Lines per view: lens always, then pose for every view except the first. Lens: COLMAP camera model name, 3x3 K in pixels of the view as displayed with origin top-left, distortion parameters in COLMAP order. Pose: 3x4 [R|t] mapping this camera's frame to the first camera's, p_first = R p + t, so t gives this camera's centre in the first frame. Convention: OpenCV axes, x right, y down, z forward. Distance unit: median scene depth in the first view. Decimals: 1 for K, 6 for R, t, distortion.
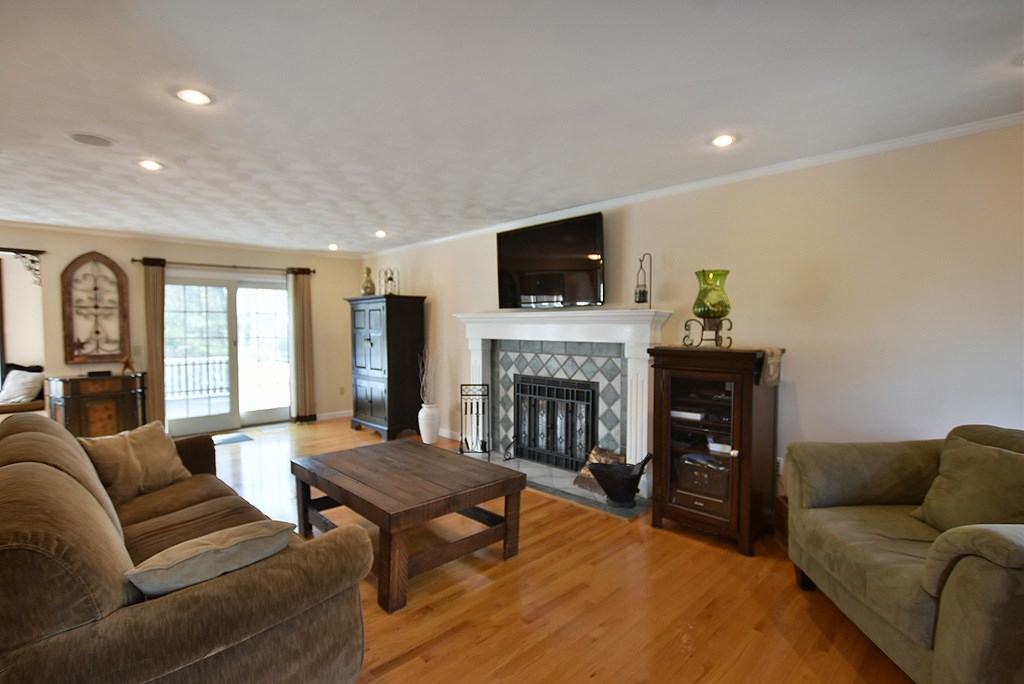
lens RADIAL K [[491.9, 0, 512.6], [0, 491.9, 341.9], [0, 0, 1]] dist [-0.027789, 0.000049]
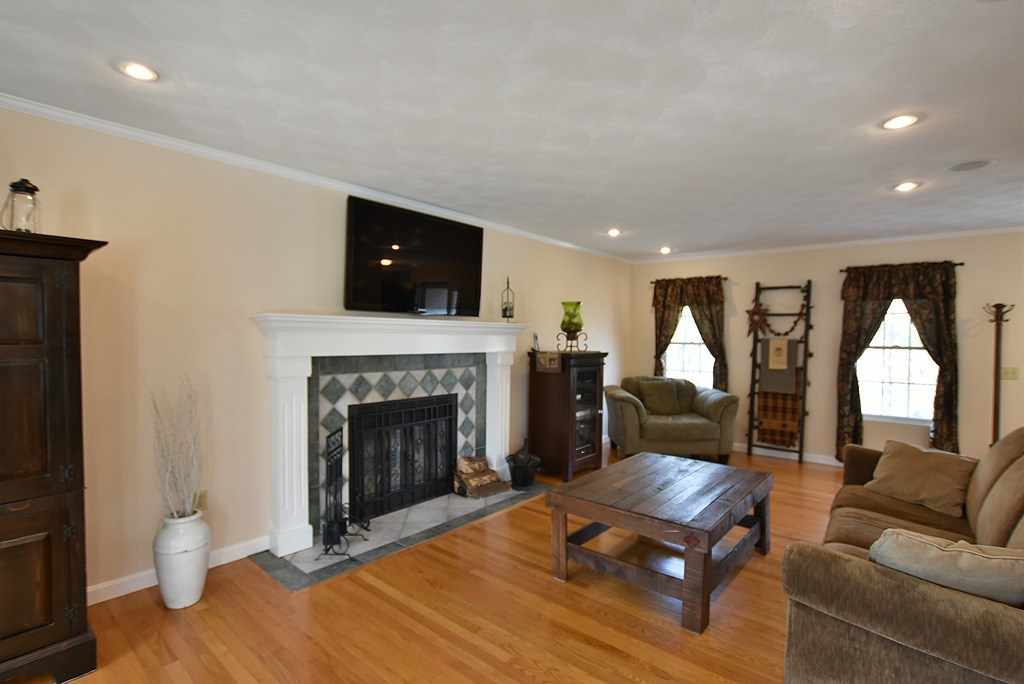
lens RADIAL K [[491.9, 0, 512.1], [0, 491.9, 343.6], [0, 0, 1]] dist [-0.027789, 0.000049]
pose [[-0.099349, -0.011743, 0.994983, -0.826199], [0.025877, 0.999562, 0.014381, -0.029715], [-0.994716, 0.027176, -0.099002, 0.990590]]
